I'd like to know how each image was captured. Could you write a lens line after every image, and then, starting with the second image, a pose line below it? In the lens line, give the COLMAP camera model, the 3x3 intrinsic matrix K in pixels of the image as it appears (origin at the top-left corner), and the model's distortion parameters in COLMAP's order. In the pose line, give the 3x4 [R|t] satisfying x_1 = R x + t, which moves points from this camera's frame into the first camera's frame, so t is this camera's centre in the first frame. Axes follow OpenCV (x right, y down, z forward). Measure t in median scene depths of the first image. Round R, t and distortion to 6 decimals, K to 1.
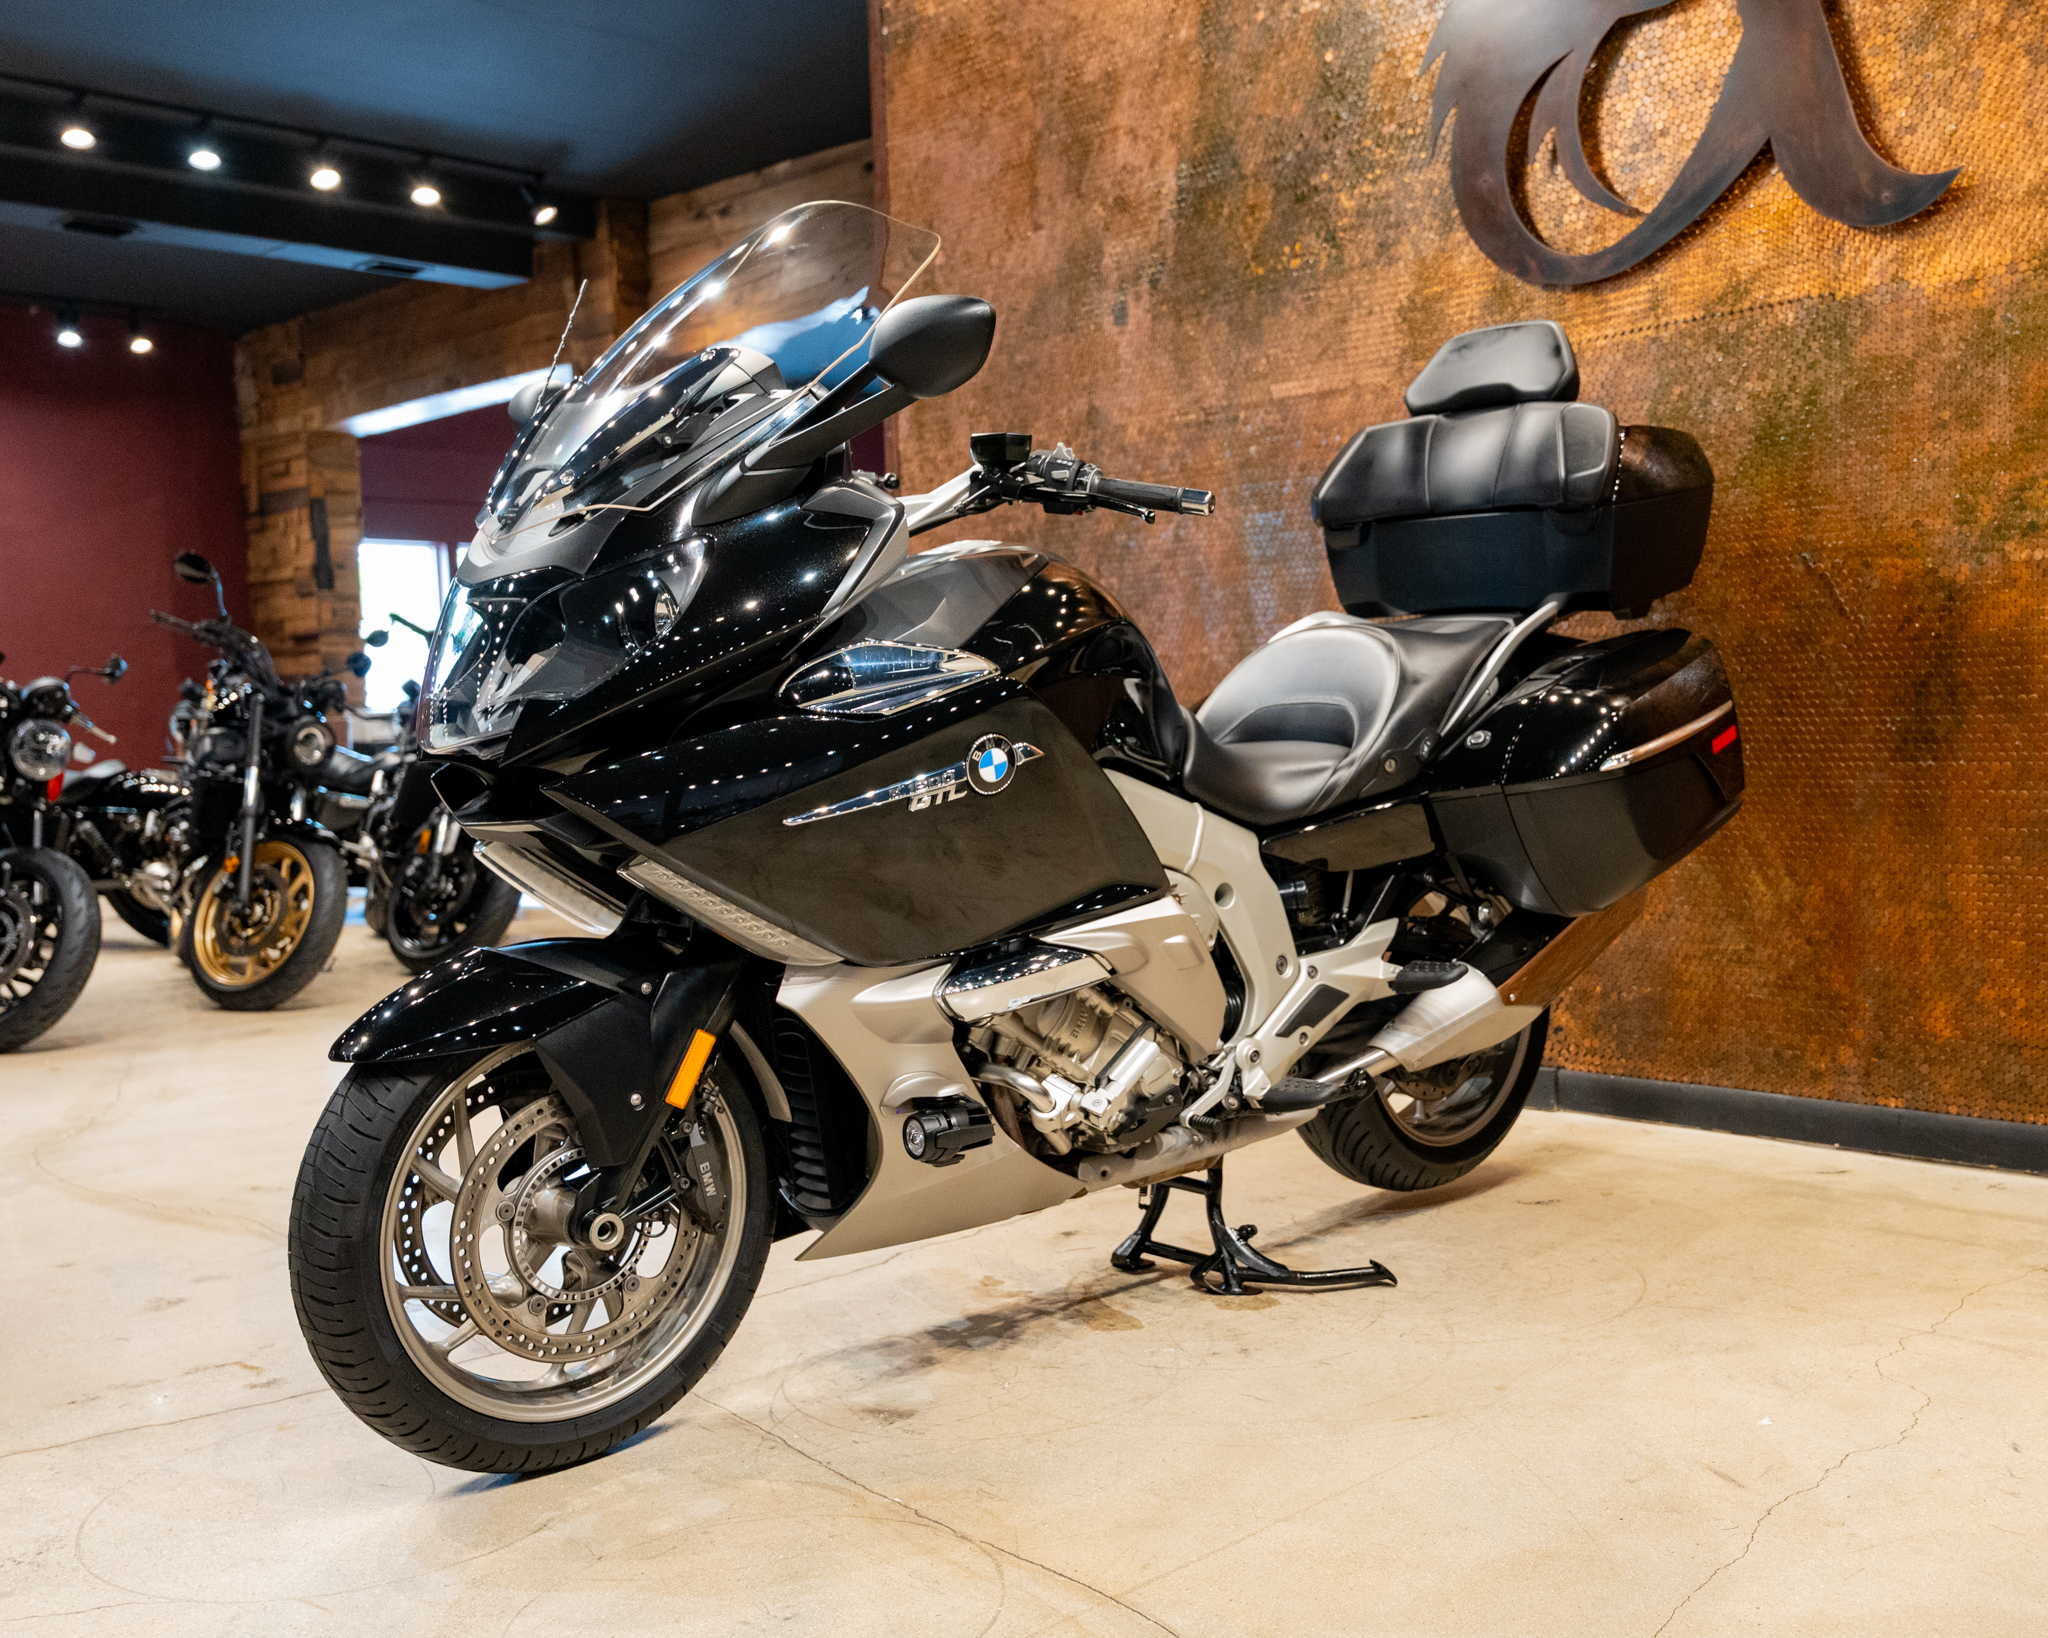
lens RADIAL K [[2092.8, 0, 1025.5], [0, 2092.8, 866.1], [0, 0, 1]] dist [0.001769, 0.014614]
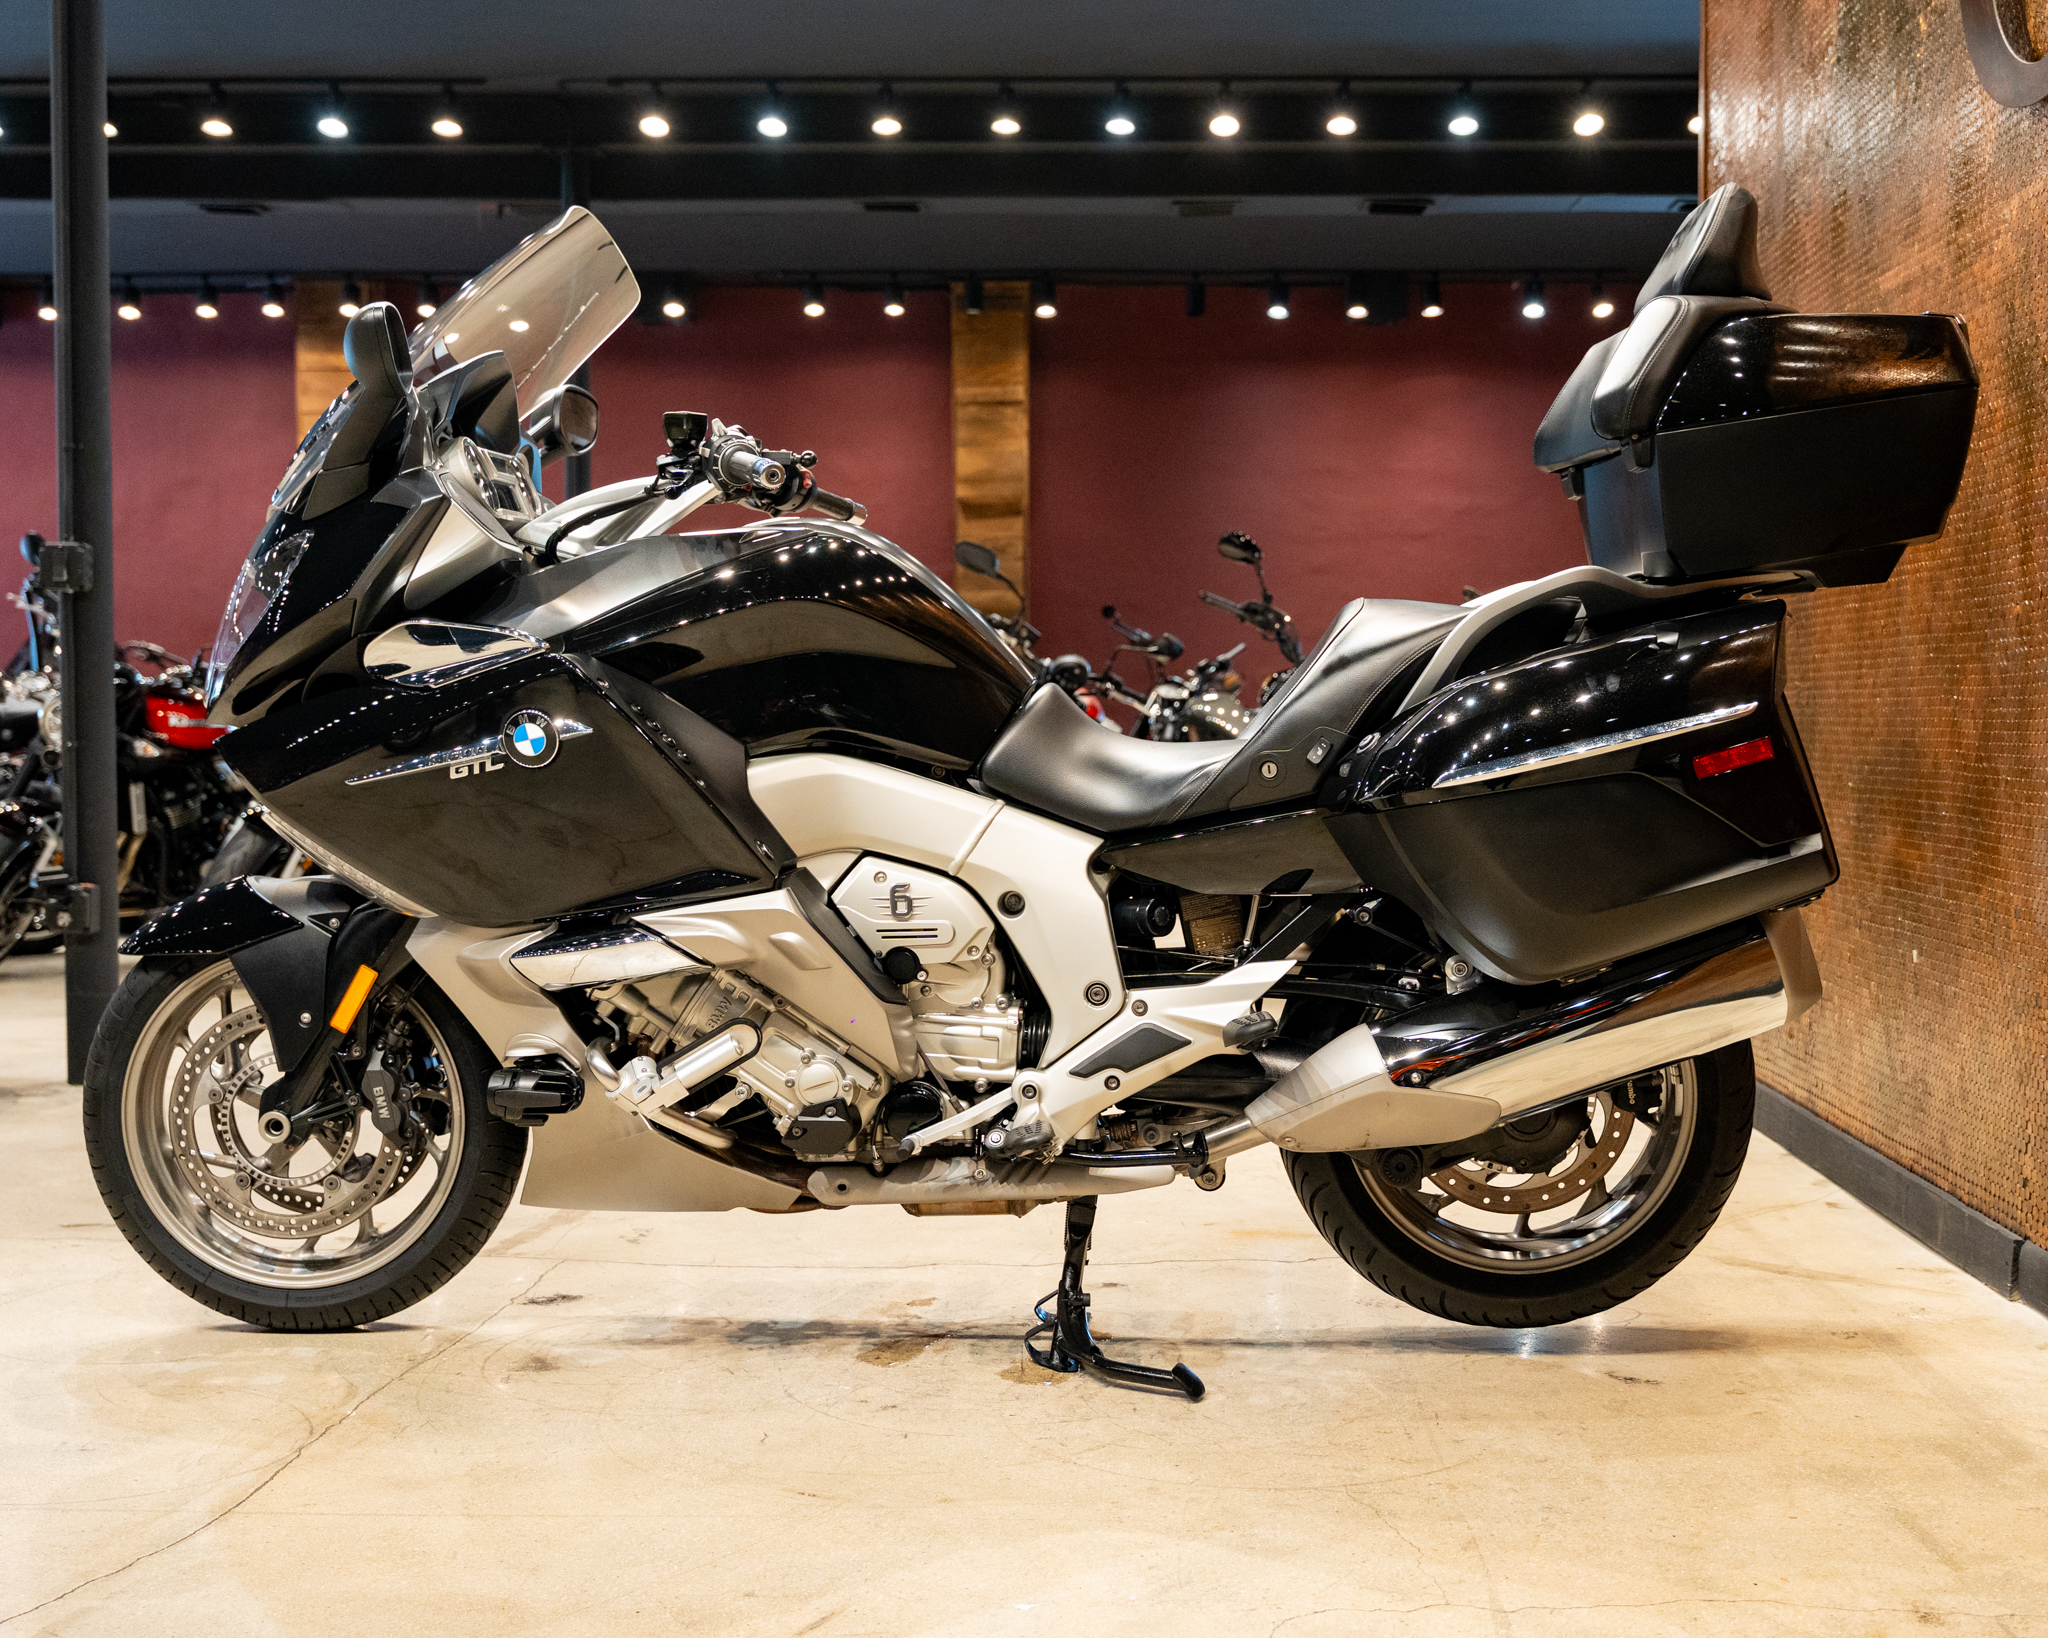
lens RADIAL K [[2391.5, 0, 1024.0], [0, 2391.5, 819.0], [0, 0, 1]] dist [0.004299, 0.006410]
pose [[0.681095, 0.058914, -0.729821, 0.793640], [-0.076615, 0.997020, 0.008984, -0.030332], [0.728175, 0.049796, 0.683580, 0.294969]]
